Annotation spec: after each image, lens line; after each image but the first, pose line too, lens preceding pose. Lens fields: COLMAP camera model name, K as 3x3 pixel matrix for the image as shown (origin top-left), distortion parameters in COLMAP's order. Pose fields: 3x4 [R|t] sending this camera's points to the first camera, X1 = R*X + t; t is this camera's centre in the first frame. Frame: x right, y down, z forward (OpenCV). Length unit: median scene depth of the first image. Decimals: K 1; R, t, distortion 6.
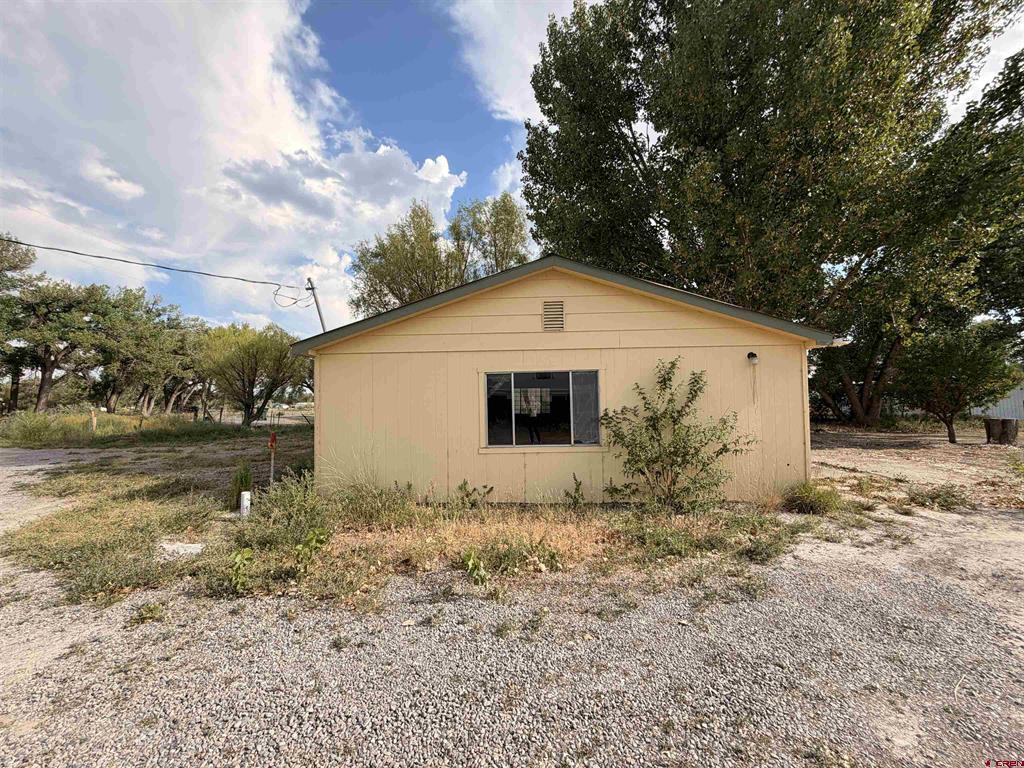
lens RADIAL K [[407.4, 0, 512.0], [0, 407.4, 384.0], [0, 0, 1]] dist [0.001171, 0.000235]
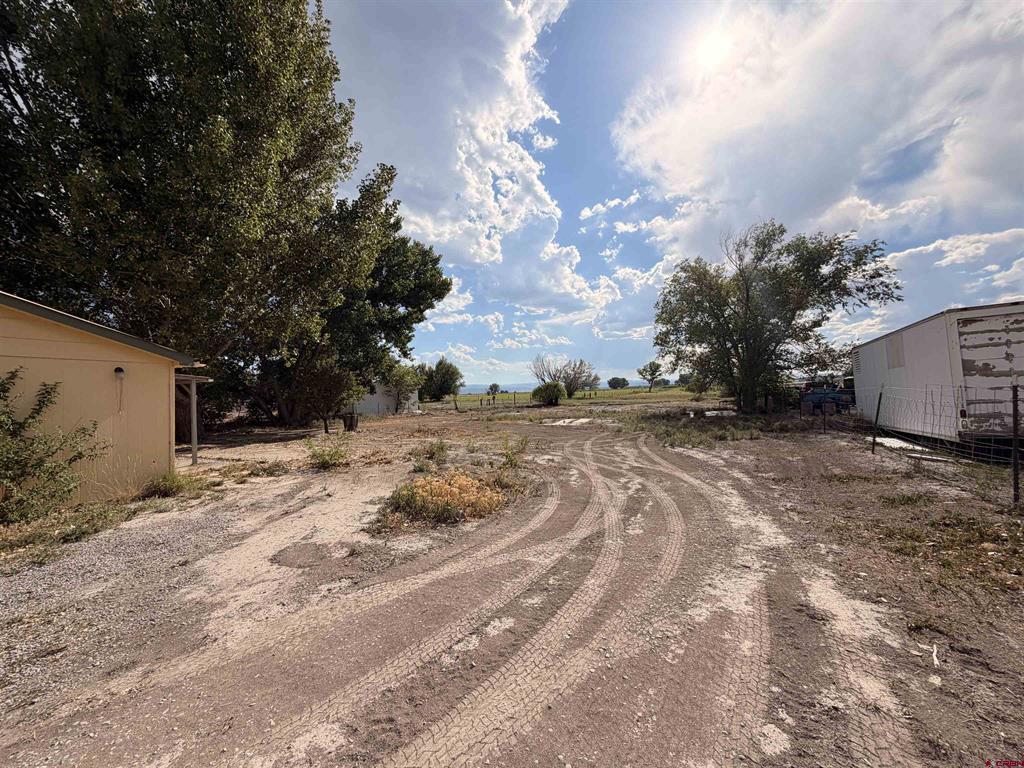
lens RADIAL K [[407.4, 0, 512.0], [0, 407.4, 384.0], [0, 0, 1]] dist [0.001171, 0.000235]
pose [[0.411448, 0.026747, 0.911041, 0.004826], [-0.014537, 0.999635, -0.022783, -0.021589], [-0.911317, -0.003870, 0.411687, -0.466018]]
